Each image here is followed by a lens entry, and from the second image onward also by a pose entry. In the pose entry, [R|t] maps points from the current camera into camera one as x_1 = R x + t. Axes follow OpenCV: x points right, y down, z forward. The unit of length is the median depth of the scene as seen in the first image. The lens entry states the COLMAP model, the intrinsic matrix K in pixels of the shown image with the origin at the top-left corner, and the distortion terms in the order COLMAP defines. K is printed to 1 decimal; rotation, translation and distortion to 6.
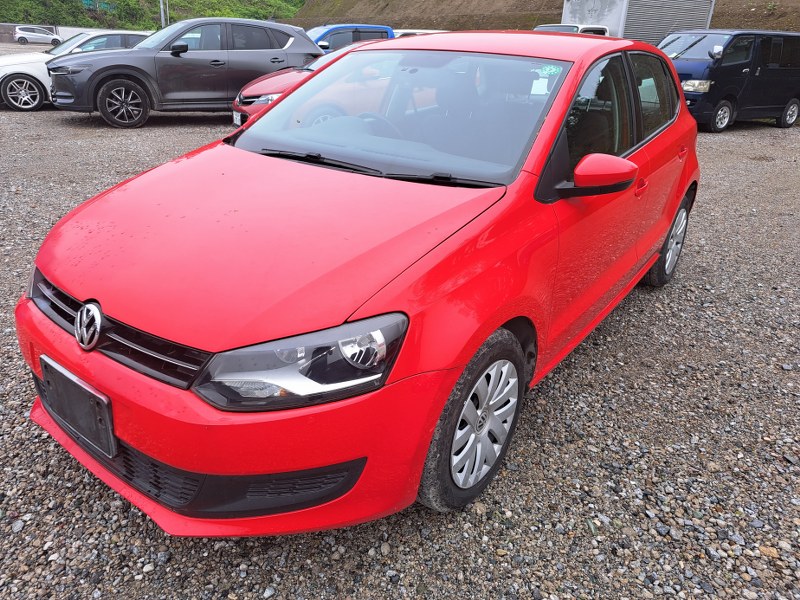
lens RADIAL K [[566.0, 0, 400.0], [0, 566.0, 300.0], [0, 0, 1]] dist [0.059143, -0.048947]
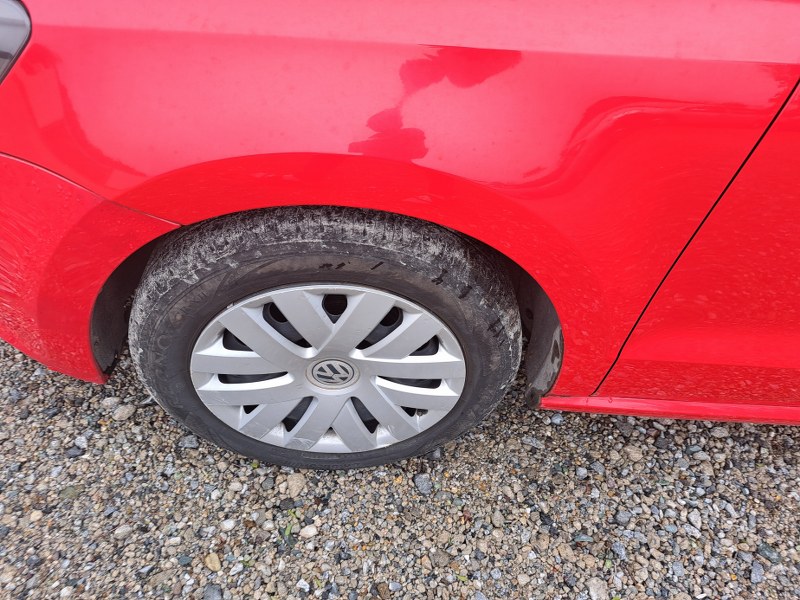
lens RADIAL K [[566.0, 0, 400.0], [0, 566.0, 300.0], [0, 0, 1]] dist [0.059143, -0.048947]
pose [[0.638657, 0.600482, -0.481184, 0.394416], [-0.440170, 0.798004, 0.411630, -0.070518], [0.631163, -0.051087, 0.773966, 0.670125]]
